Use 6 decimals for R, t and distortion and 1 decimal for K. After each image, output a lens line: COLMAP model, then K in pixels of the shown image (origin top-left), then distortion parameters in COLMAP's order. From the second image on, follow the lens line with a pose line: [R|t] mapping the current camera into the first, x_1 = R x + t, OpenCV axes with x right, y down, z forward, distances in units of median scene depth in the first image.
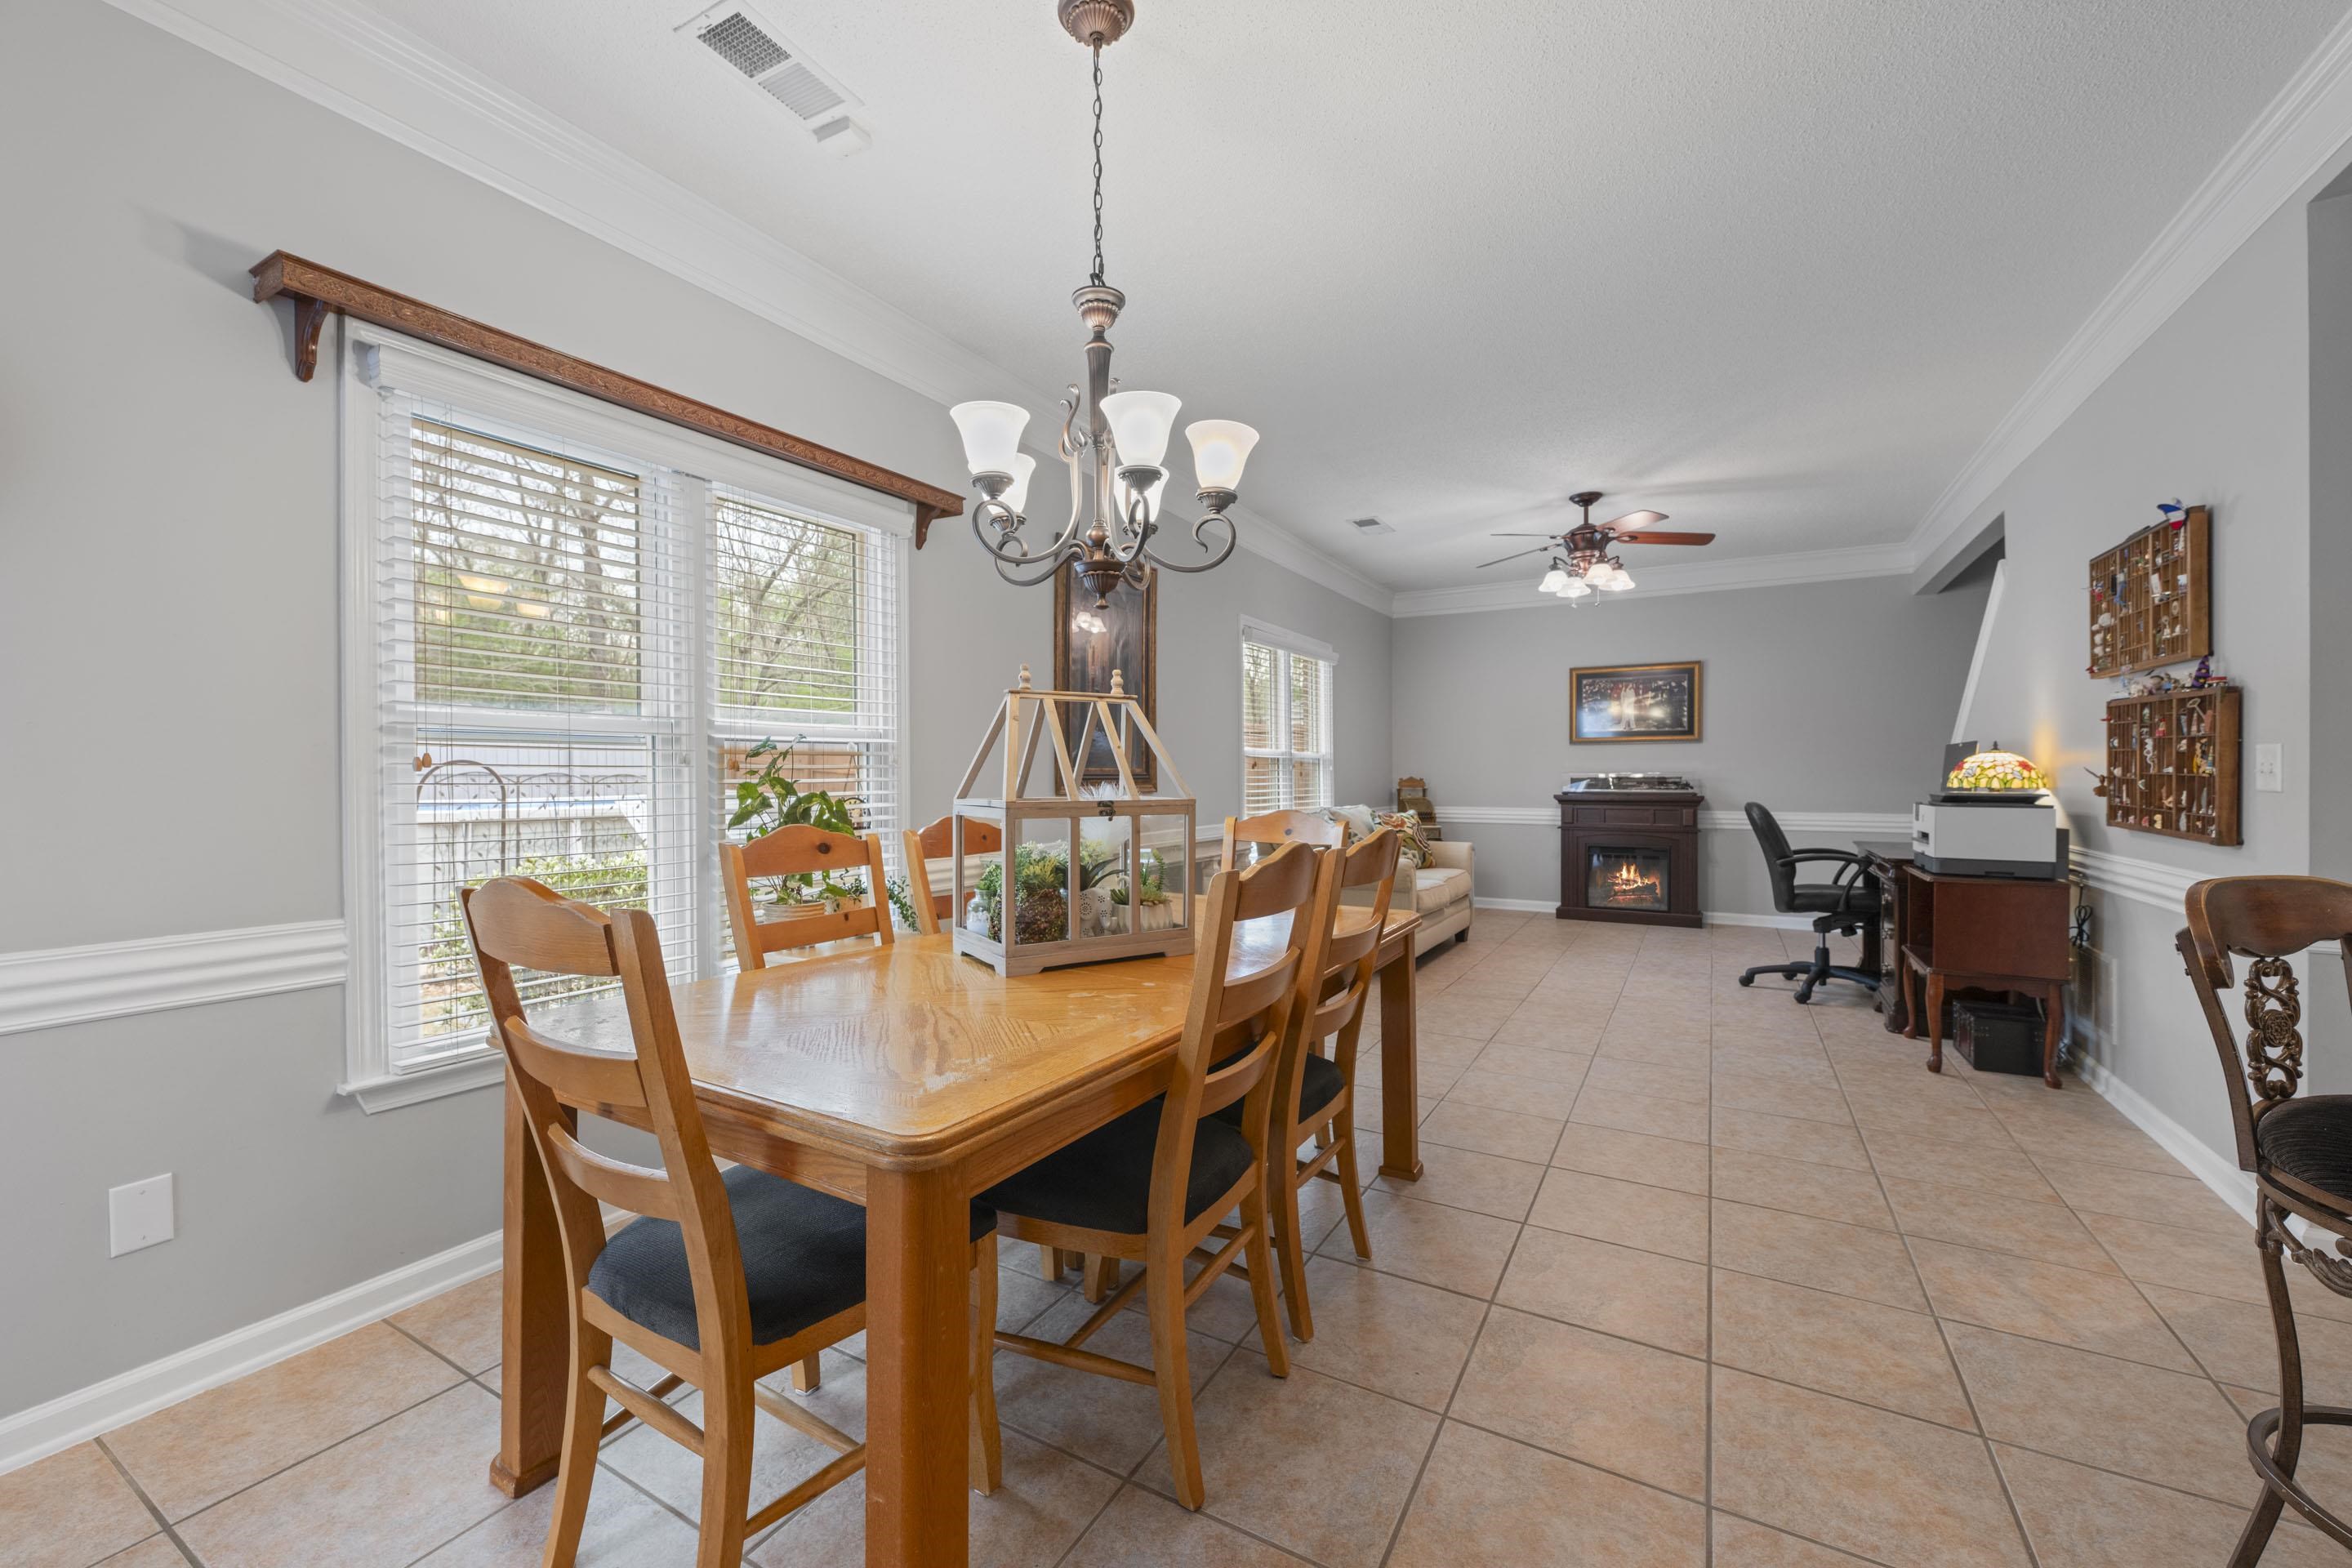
lens RADIAL K [[949.7, 0, 1170.2], [0, 949.7, 791.1], [0, 0, 1]] dist [-0.002371, -0.000035]
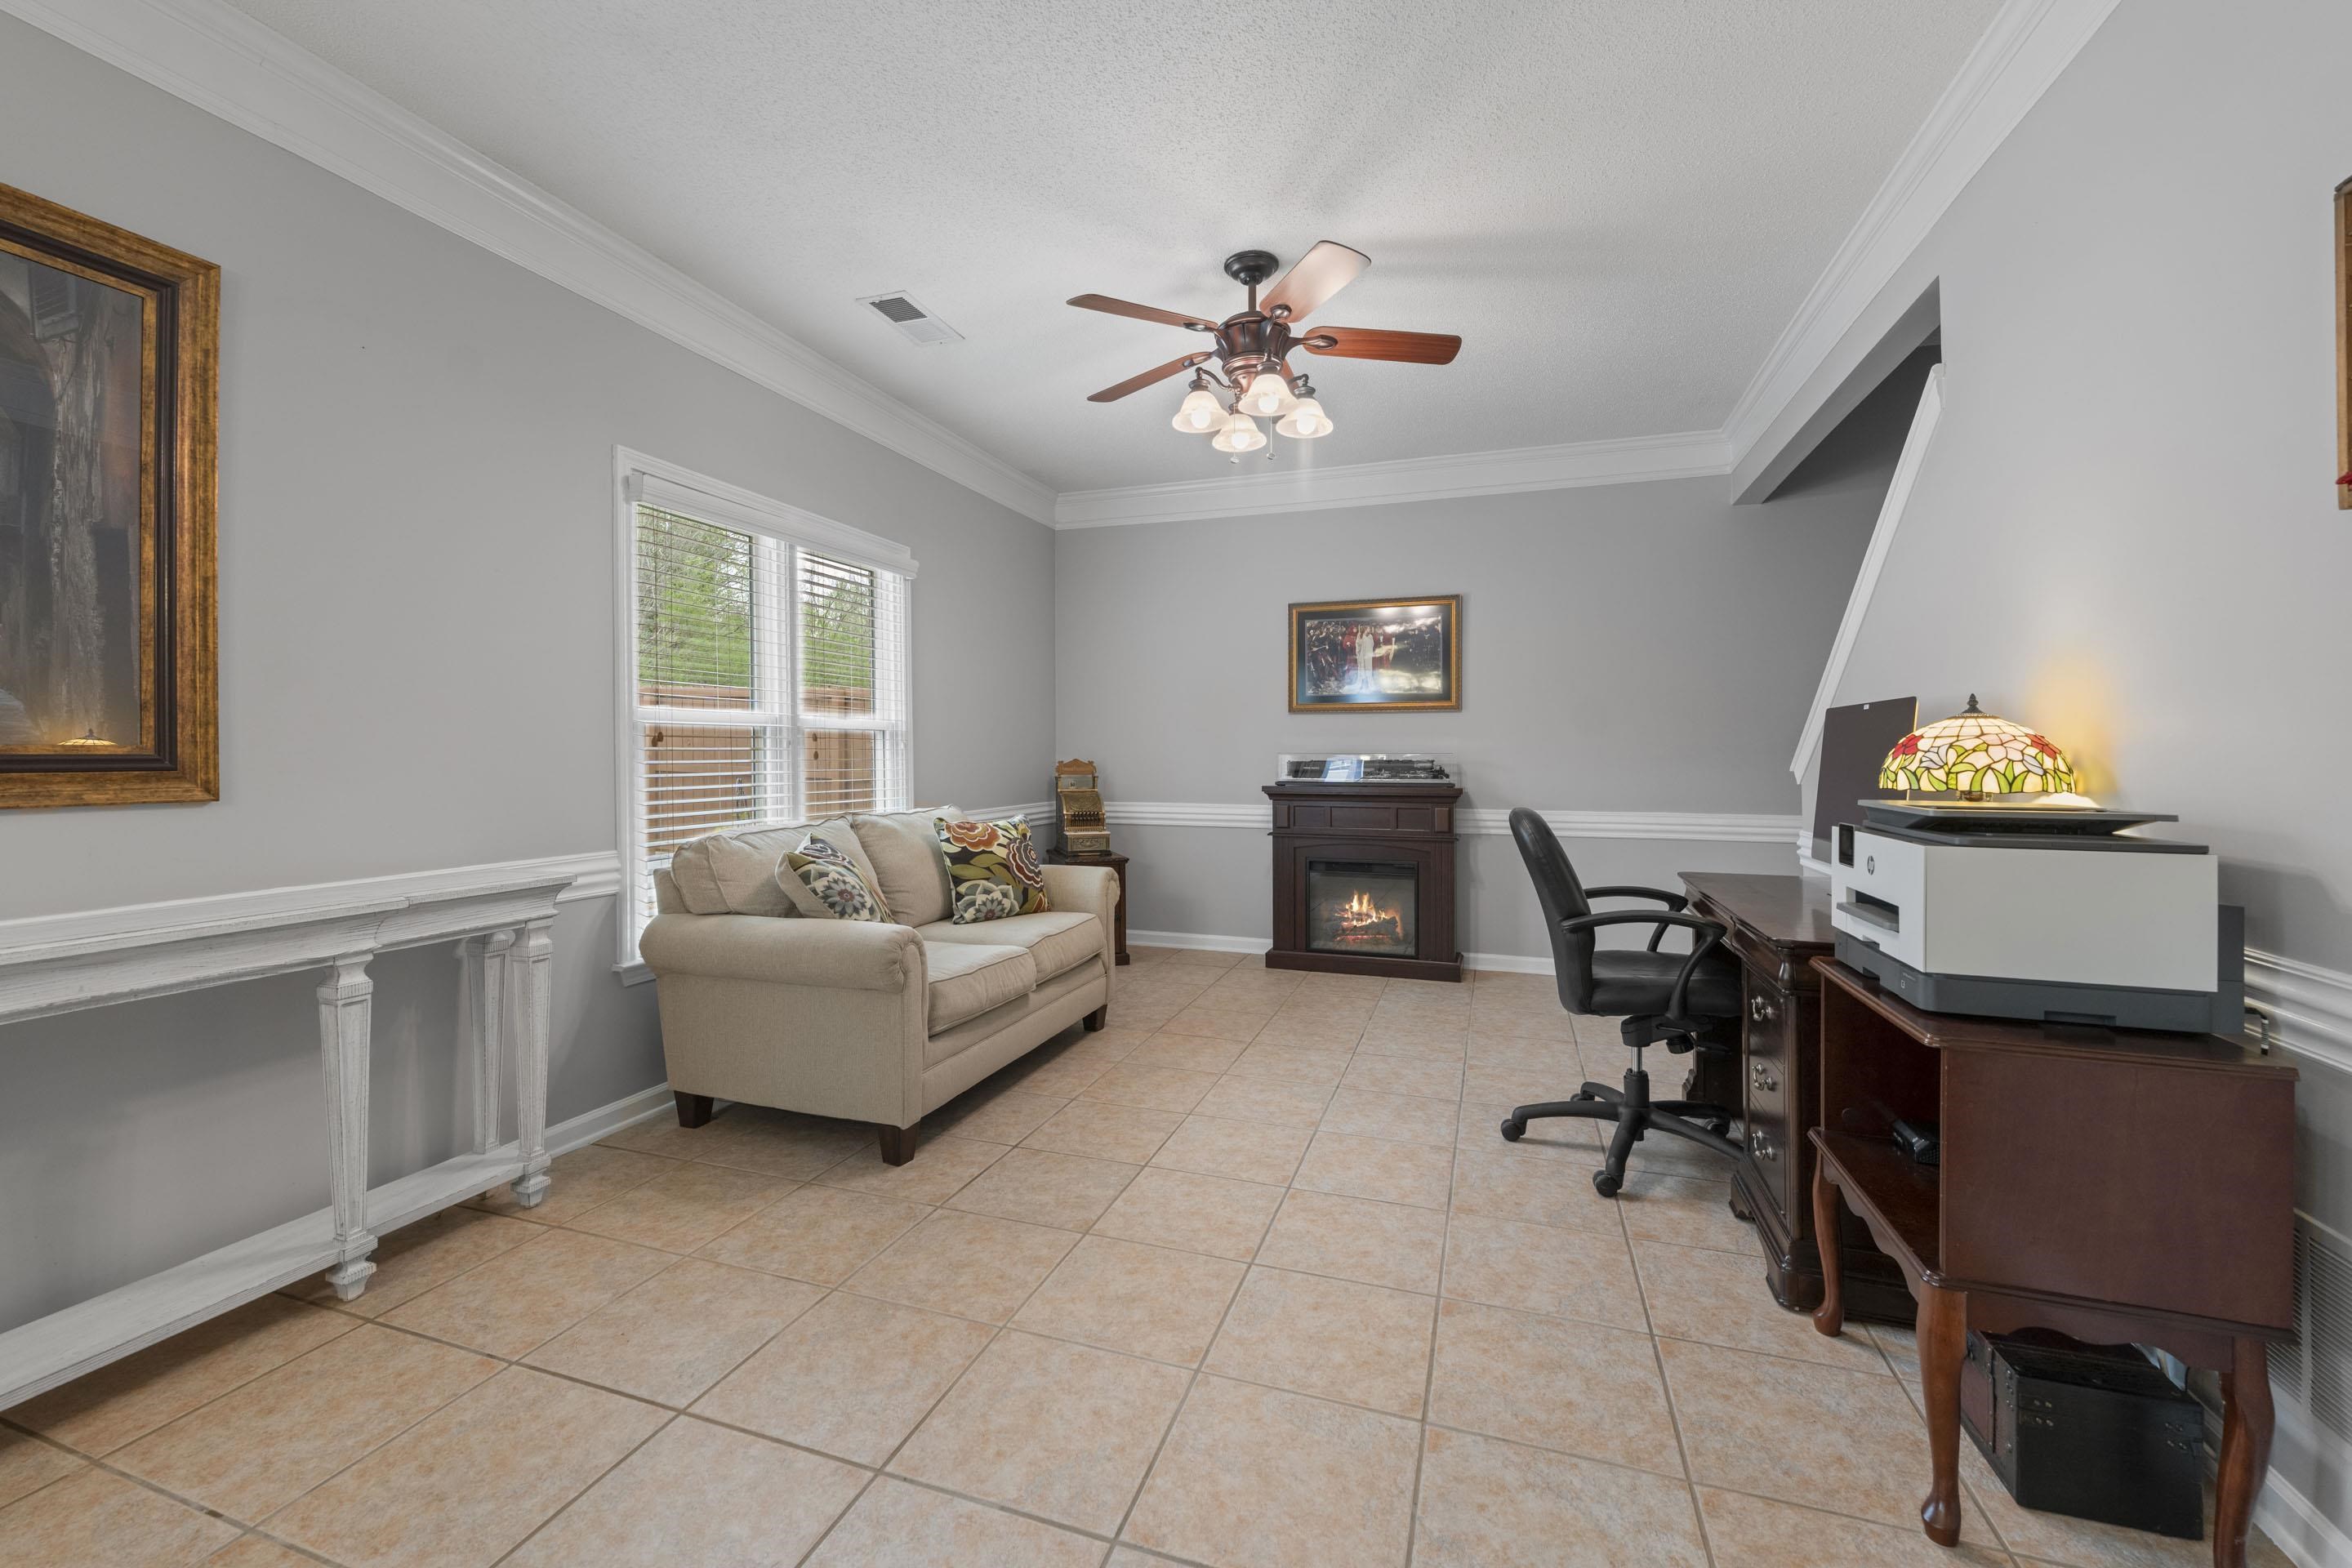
lens RADIAL K [[949.7, 0, 1184.2], [0, 949.7, 759.7], [0, 0, 1]] dist [-0.002371, -0.000035]
pose [[0.980230, 0.001189, 0.197860, 0.287973], [0.000633, 0.999958, -0.009146, -0.011684], [-0.197862, 0.009090, 0.980188, 0.459864]]
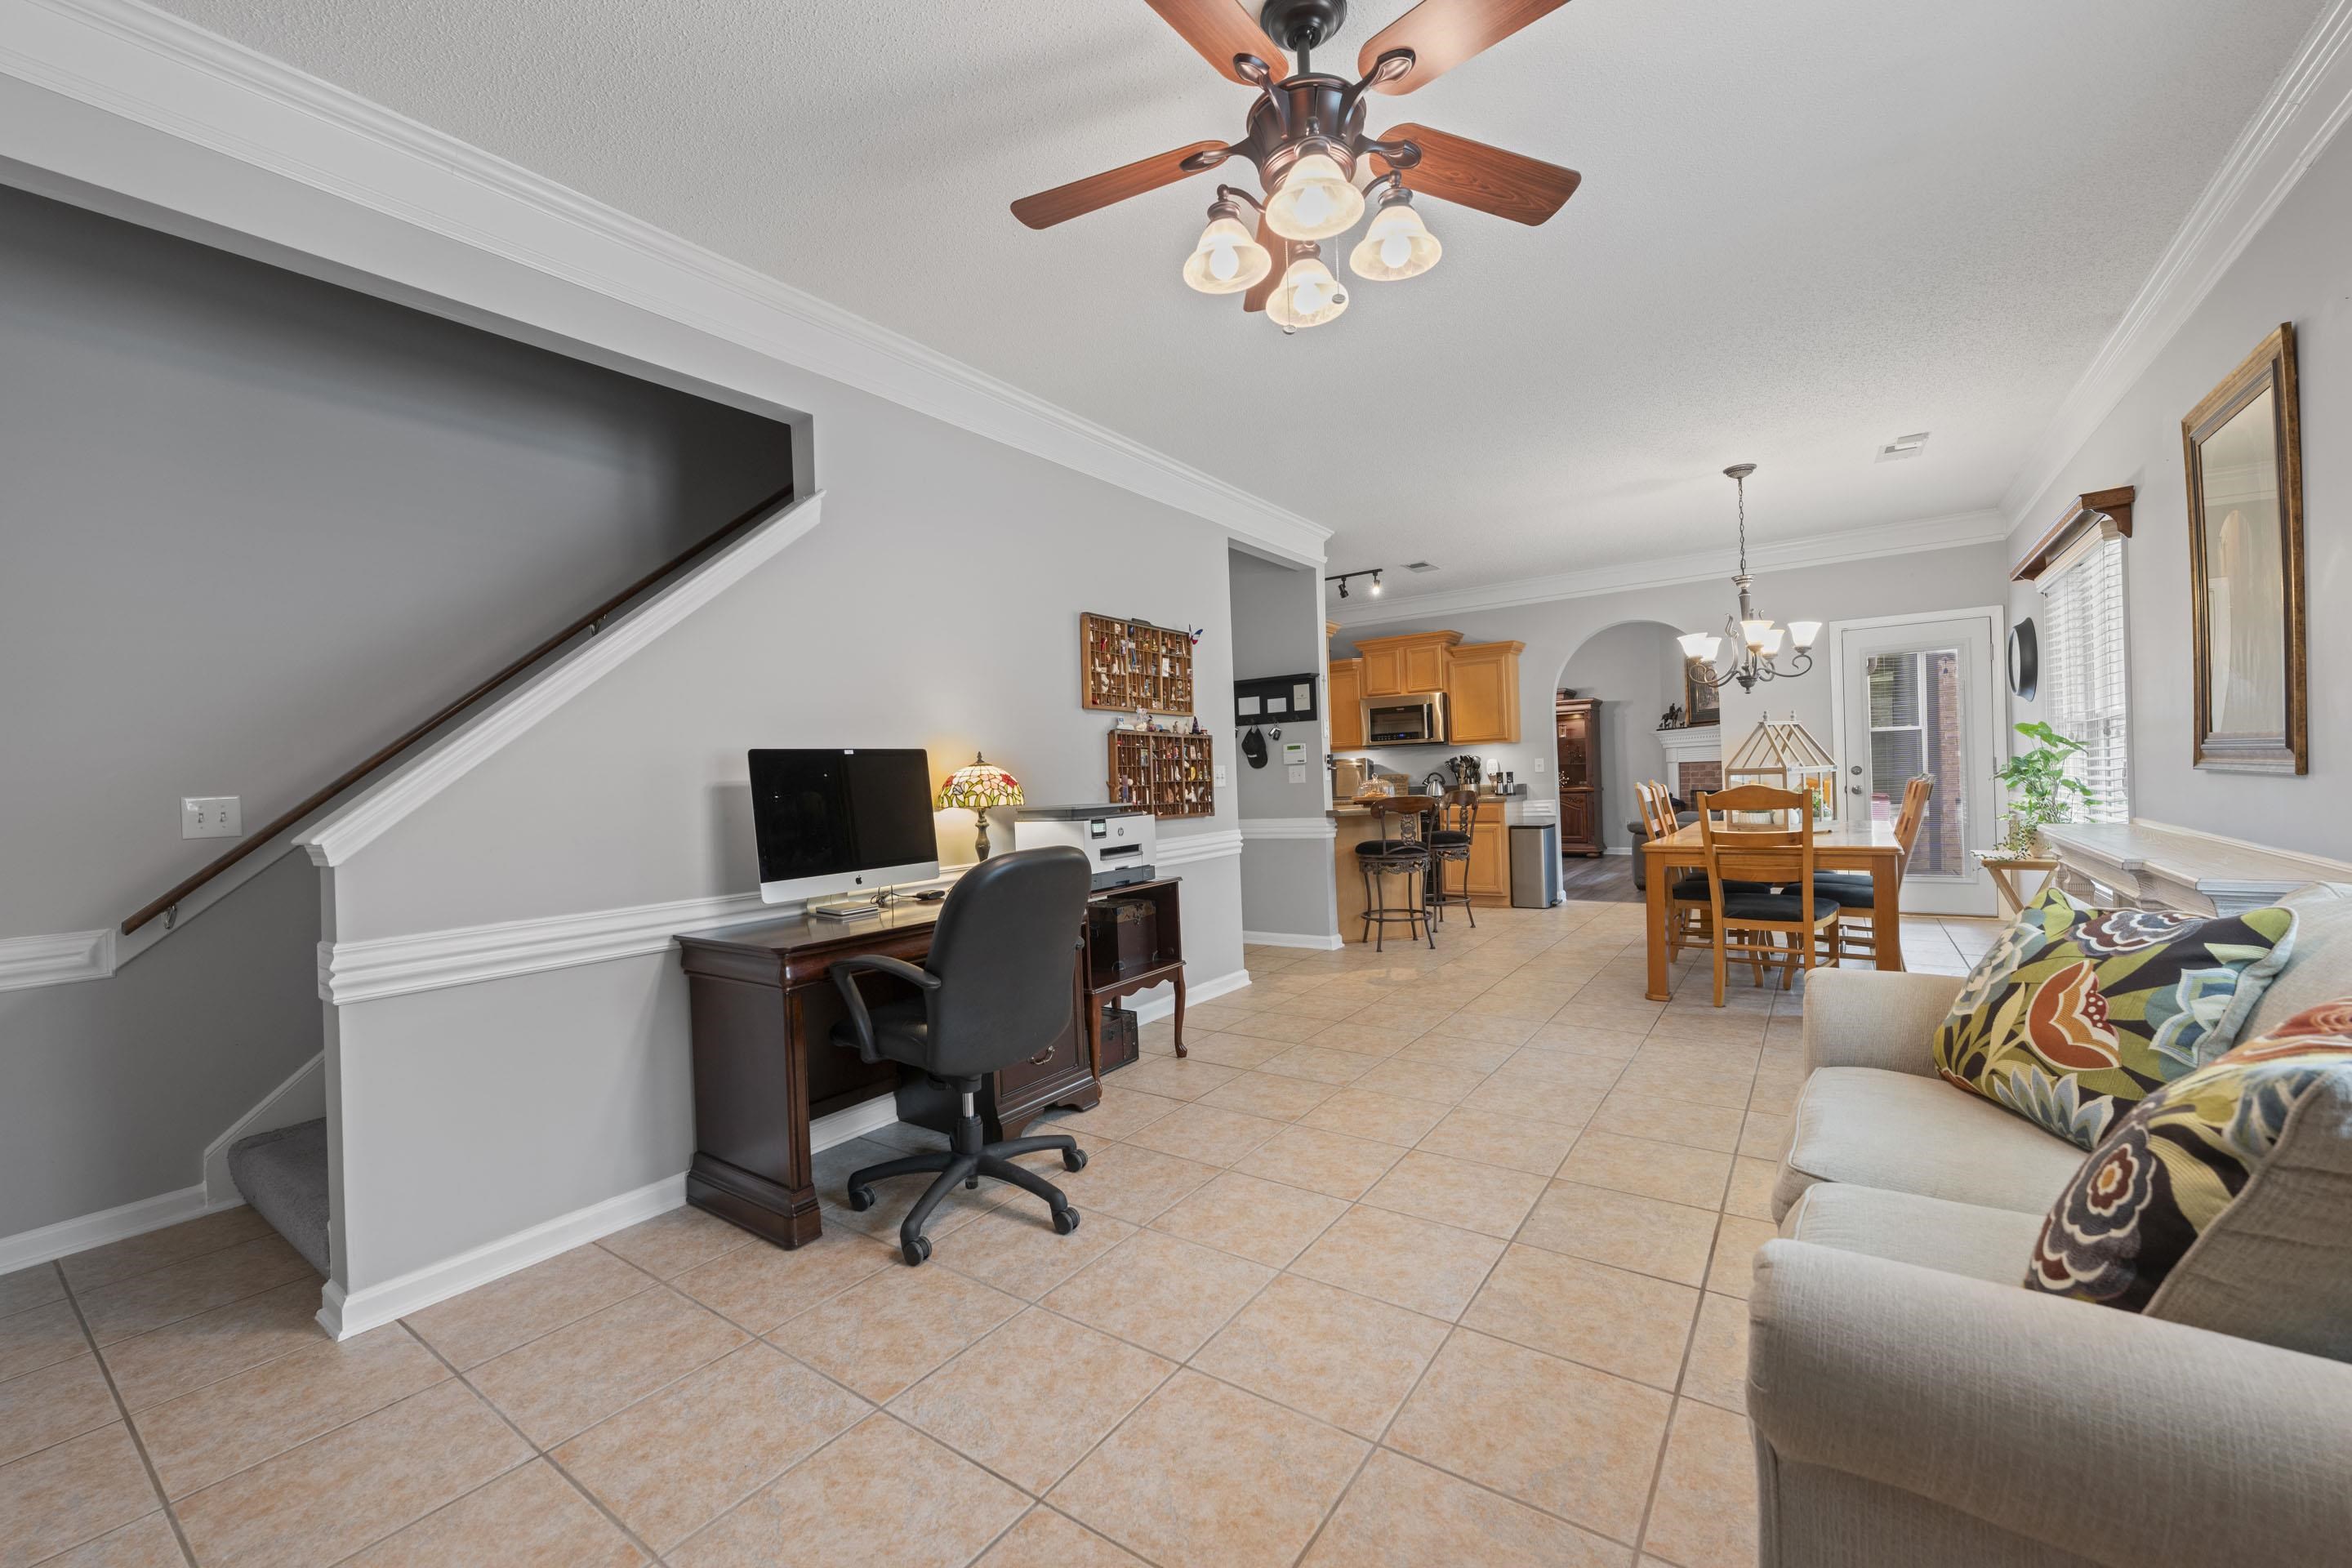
lens RADIAL K [[949.7, 0, 1178.5], [0, 949.7, 777.4], [0, 0, 1]] dist [-0.002371, -0.000035]
pose [[-0.994935, 0.041206, 0.091683, 0.469558], [0.042841, 0.998955, 0.015940, -0.026748], [-0.090930, 0.019788, -0.995661, 1.395291]]
